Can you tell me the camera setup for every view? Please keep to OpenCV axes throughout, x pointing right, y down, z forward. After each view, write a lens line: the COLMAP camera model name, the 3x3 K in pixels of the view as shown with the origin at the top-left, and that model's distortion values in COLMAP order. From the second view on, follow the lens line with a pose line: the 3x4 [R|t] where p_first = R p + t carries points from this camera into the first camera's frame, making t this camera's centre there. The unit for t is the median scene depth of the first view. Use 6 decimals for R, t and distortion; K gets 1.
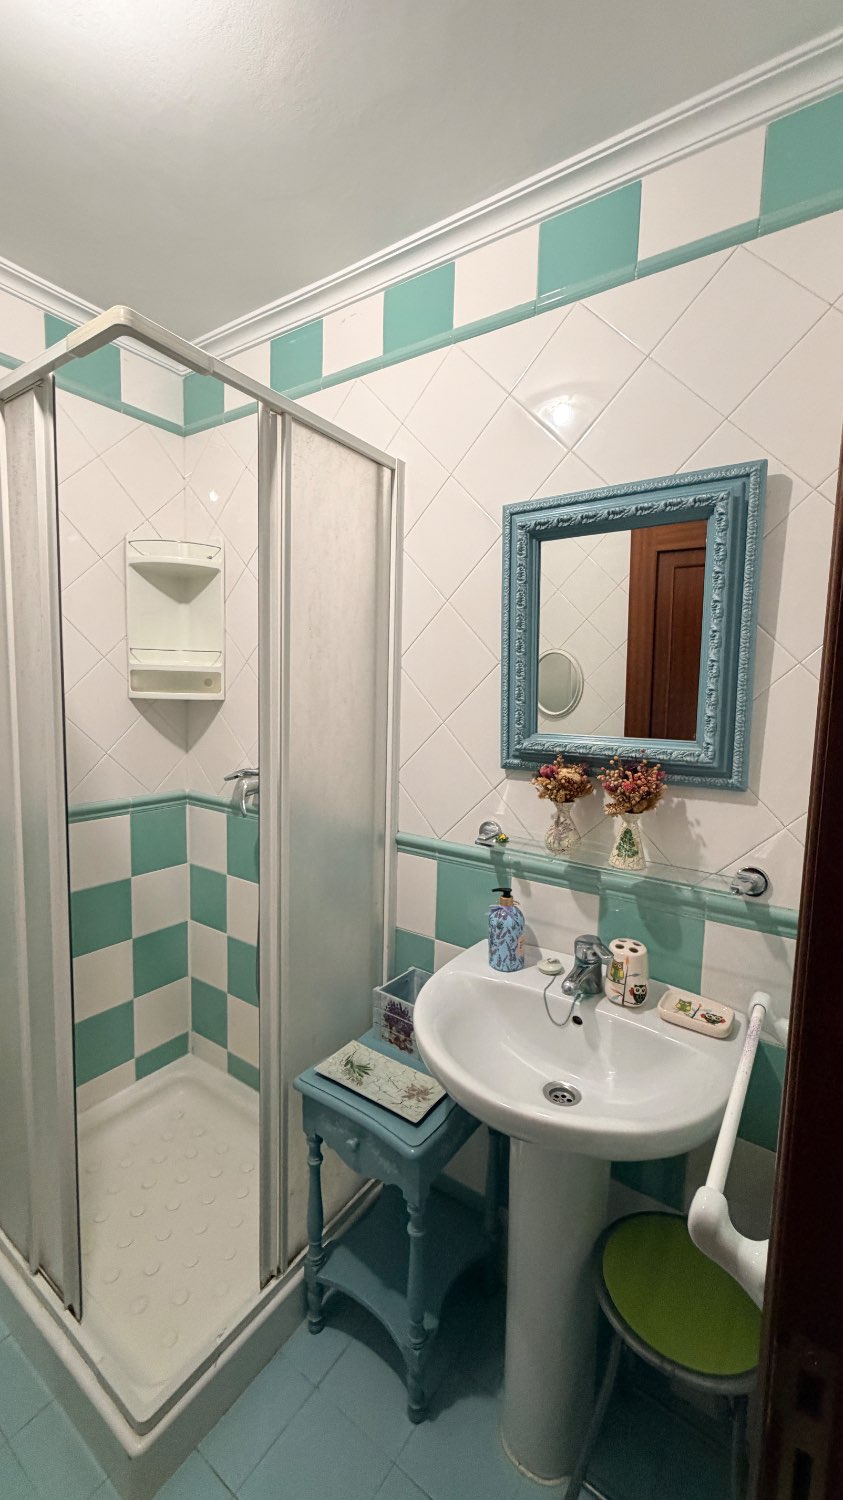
lens RADIAL K [[592.7, 0, 424.2], [0, 592.7, 744.6], [0, 0, 1]] dist [-0.000787, 0.000589]
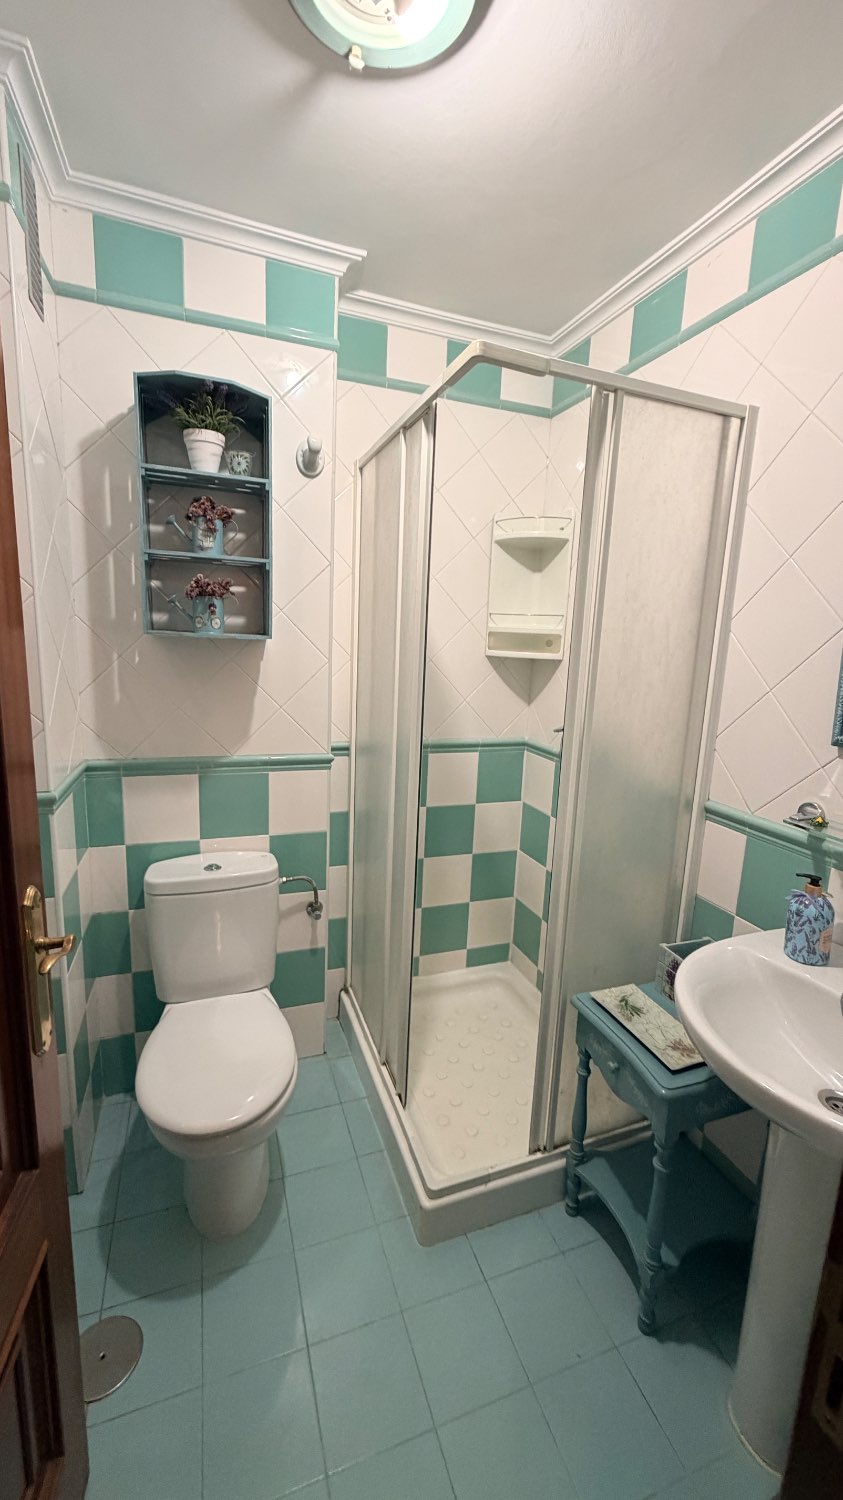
lens RADIAL K [[592.7, 0, 427.8], [0, 592.7, 742.2], [0, 0, 1]] dist [-0.000787, 0.000589]
pose [[0.822961, 0.108642, -0.557613, 0.121040], [-0.075011, 0.993730, 0.082906, 0.006440], [0.563124, -0.026401, 0.825951, -0.074626]]
